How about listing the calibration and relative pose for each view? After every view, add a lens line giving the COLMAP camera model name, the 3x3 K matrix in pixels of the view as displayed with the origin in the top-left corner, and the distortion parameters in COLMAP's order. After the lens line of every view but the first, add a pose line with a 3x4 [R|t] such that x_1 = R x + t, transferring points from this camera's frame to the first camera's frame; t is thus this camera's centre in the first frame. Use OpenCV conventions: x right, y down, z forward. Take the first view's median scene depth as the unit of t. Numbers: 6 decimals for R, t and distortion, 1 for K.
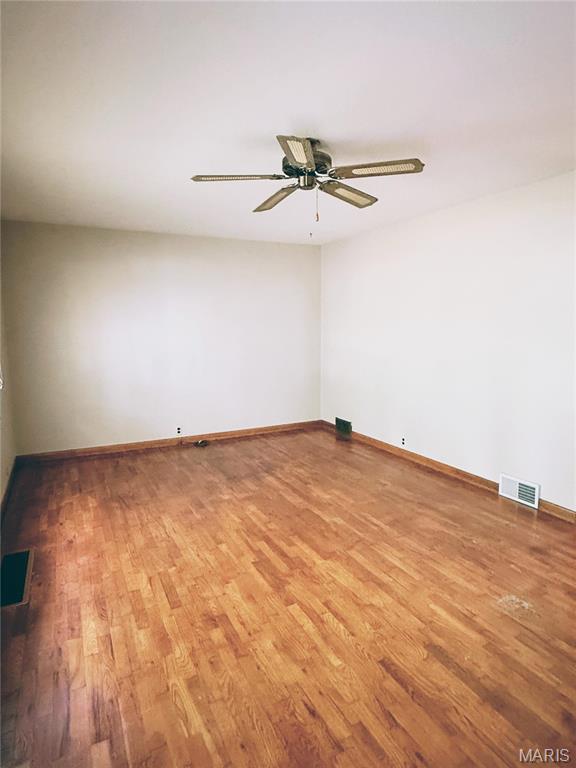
lens RADIAL K [[446.1, 0, 288.4], [0, 446.1, 384.3], [0, 0, 1]] dist [-0.003805, -0.000927]
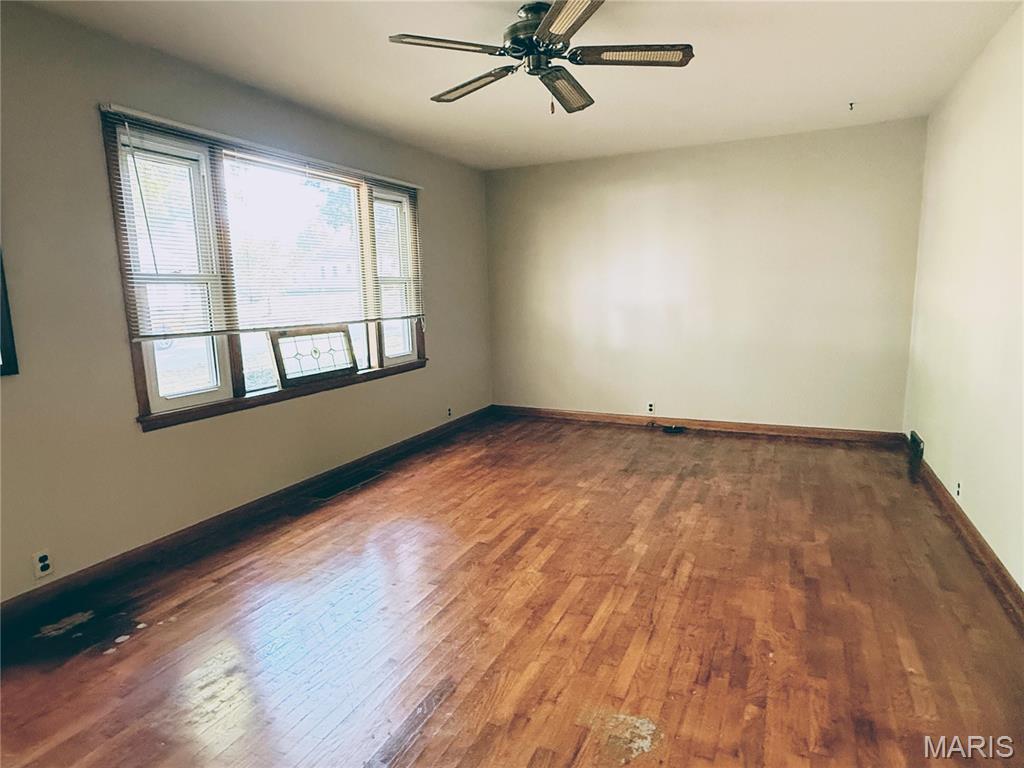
lens RADIAL K [[594.8, 0, 509.3], [0, 594.8, 383.6], [0, 0, 1]] dist [-0.003805, -0.000927]
pose [[0.610846, 0.116975, -0.783061, 0.647358], [-0.089033, 0.992901, 0.078868, 0.004194], [0.786728, 0.021542, 0.616924, 0.272120]]
